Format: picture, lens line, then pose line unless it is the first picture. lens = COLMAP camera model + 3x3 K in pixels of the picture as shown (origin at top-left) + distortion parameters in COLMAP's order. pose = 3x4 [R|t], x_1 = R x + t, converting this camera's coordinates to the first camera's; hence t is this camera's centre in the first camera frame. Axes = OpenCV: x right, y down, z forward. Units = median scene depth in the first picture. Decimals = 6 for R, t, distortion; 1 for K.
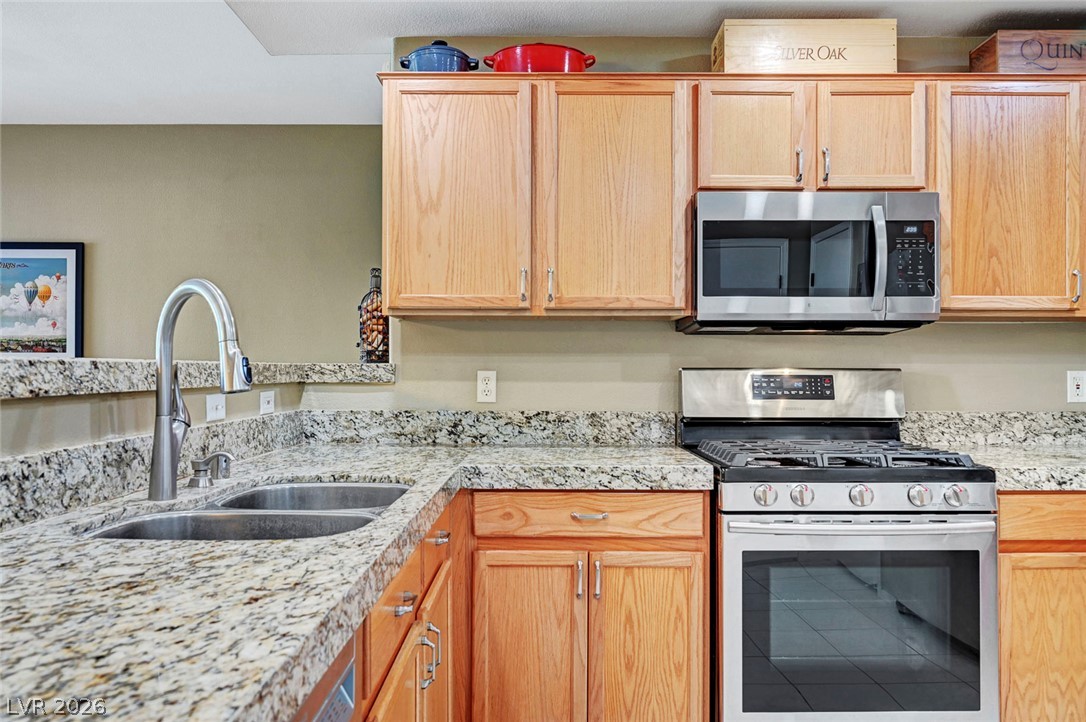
lens RADIAL K [[786.6, 0, 567.4], [0, 786.6, 363.3], [0, 0, 1]] dist [-0.005218, 0.002171]
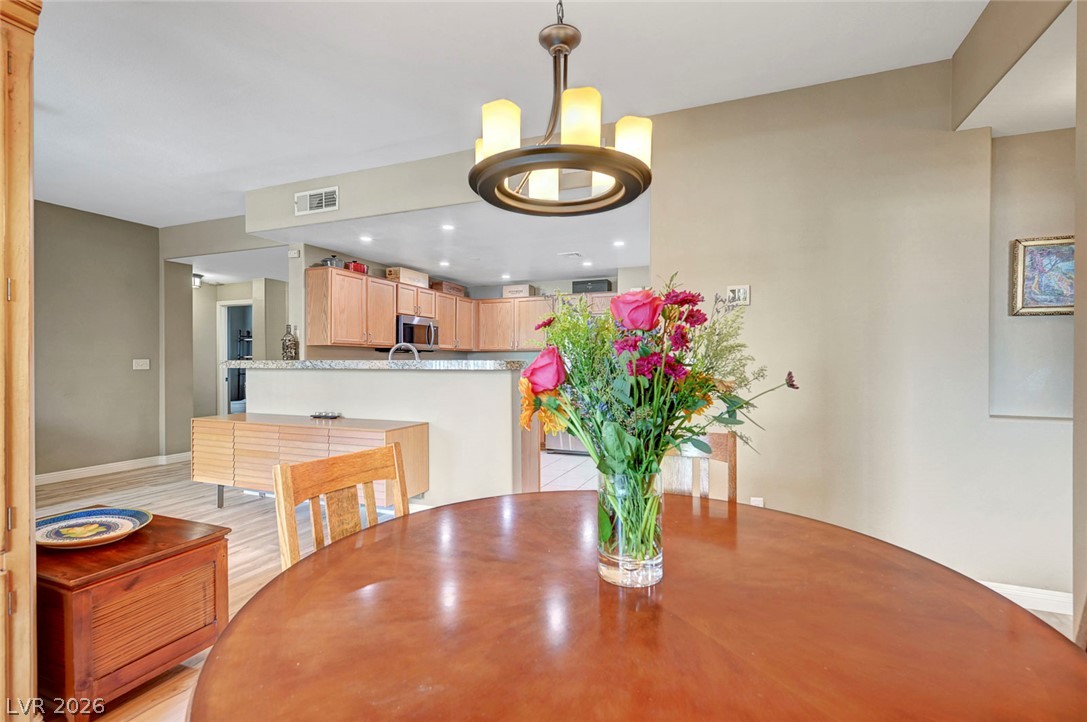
lens RADIAL K [[514.7, 0, 567.4], [0, 514.7, 362.4], [0, 0, 1]] dist [-0.004776, -0.000506]
pose [[0.336377, -0.001778, 0.941726, -1.820037], [-0.005799, 0.999975, 0.003960, -0.007448], [-0.941710, -0.006793, 0.336358, -0.549452]]
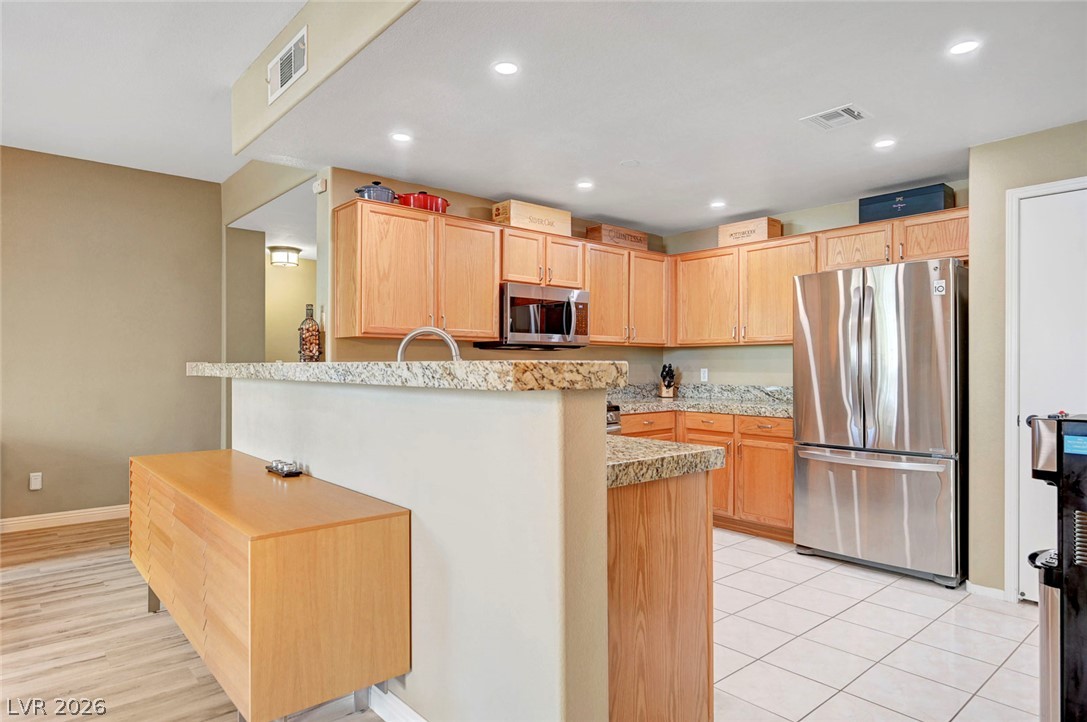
lens RADIAL K [[642.8, 0, 544.1], [0, 642.8, 361.6], [0, 0, 1]] dist [0.002963, -0.005532]
pose [[0.753000, 0.003353, 0.658012, -0.869702], [-0.003895, 0.999992, -0.000638, -0.005775], [-0.658009, -0.002082, 0.753007, -0.351591]]
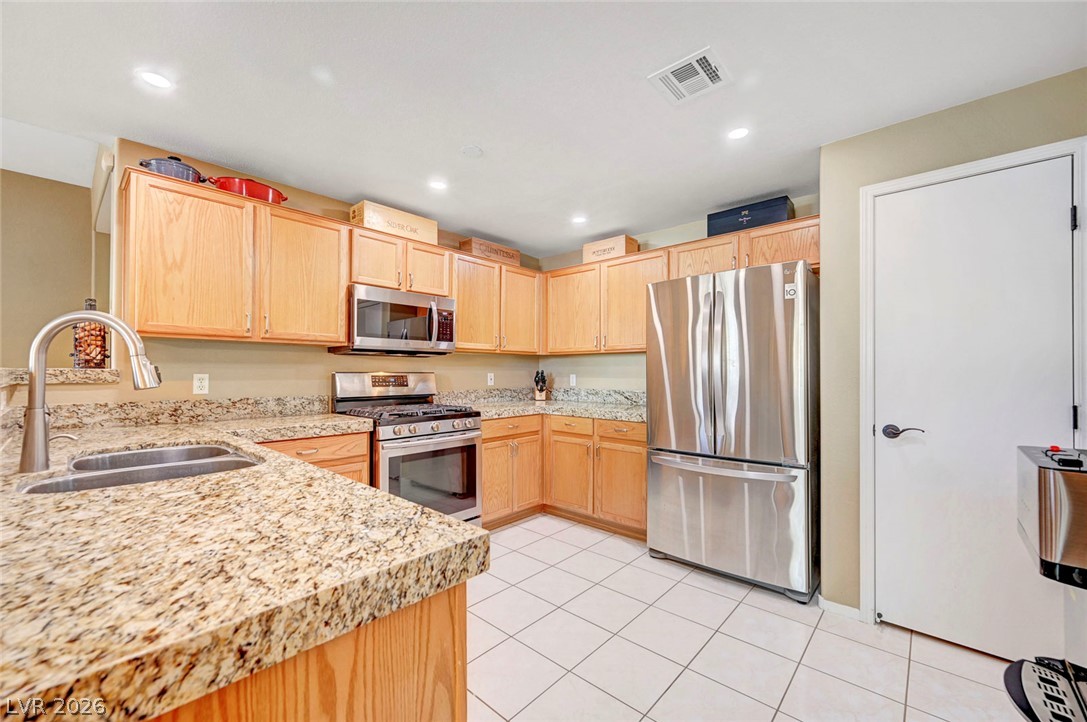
lens RADIAL K [[423.7, 0, 538.7], [0, 423.7, 367.2], [0, 0, 1]] dist [0.001538, 0.000317]
pose [[0.684249, 0.007971, 0.729205, -0.290096], [-0.005487, 0.999968, -0.005783, -0.002849], [-0.729228, -0.000044, 0.684270, -0.076577]]
